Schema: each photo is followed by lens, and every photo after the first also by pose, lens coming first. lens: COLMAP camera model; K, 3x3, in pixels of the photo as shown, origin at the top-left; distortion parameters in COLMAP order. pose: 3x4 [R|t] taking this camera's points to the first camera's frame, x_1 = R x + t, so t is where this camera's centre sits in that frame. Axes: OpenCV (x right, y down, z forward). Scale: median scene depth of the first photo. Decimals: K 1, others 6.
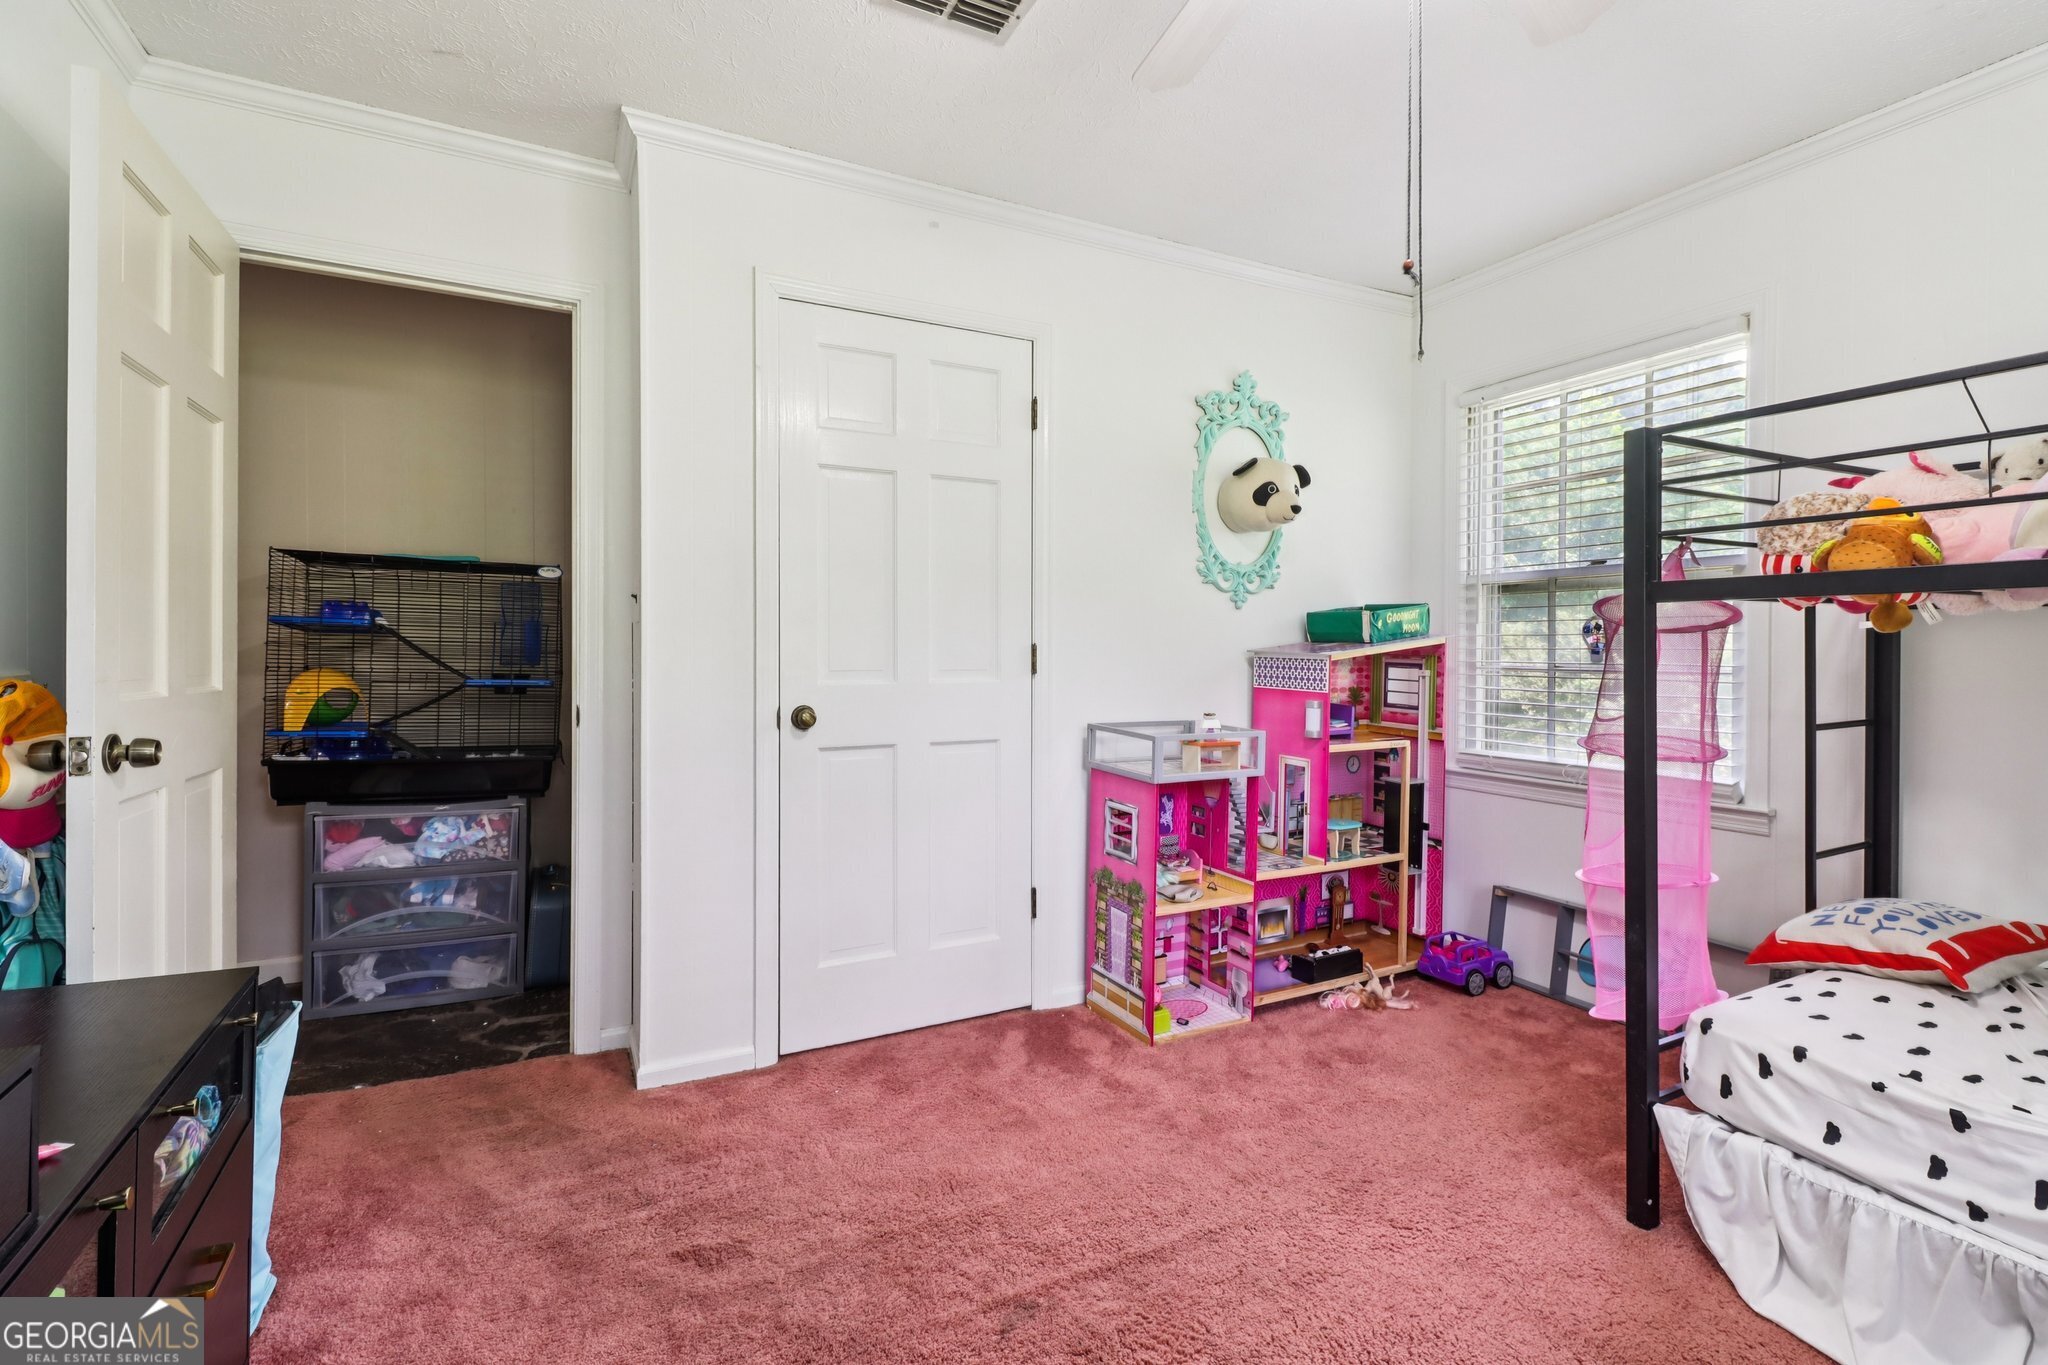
lens RADIAL K [[974.2, 0, 1023.3], [0, 974.2, 642.3], [0, 0, 1]] dist [0.023988, -0.015132]
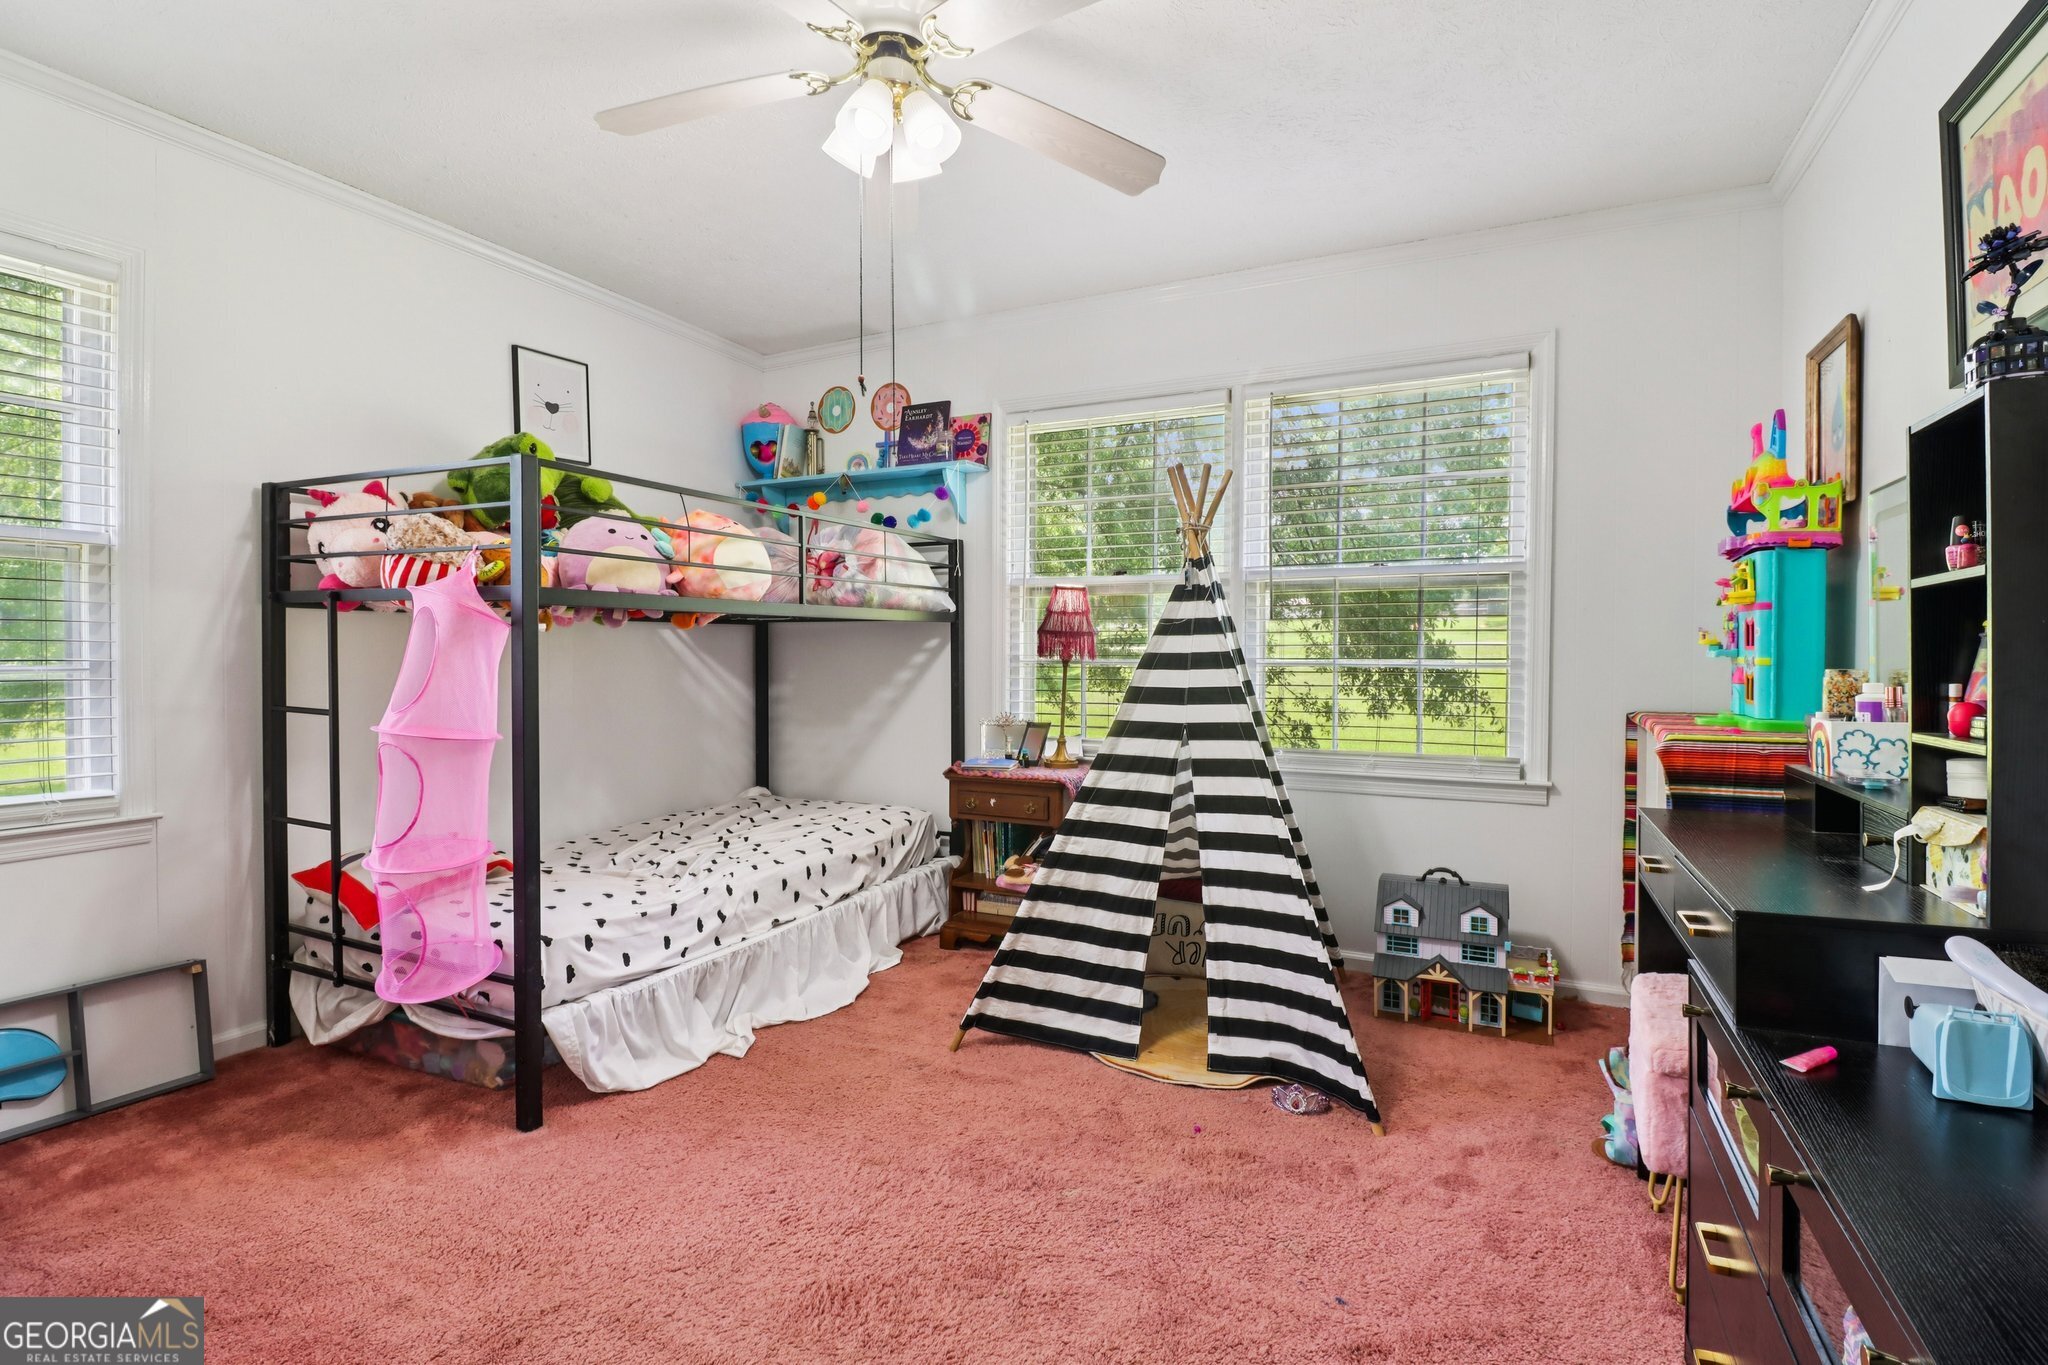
lens RADIAL K [[974.2, 0, 1023.3], [0, 974.2, 642.3], [0, 0, 1]] dist [0.023988, -0.015132]
pose [[-0.581168, -0.001048, 0.813783, -0.747177], [-0.005323, 0.999983, -0.002513, 0.004755], [-0.813766, -0.005792, -0.581163, 1.321941]]
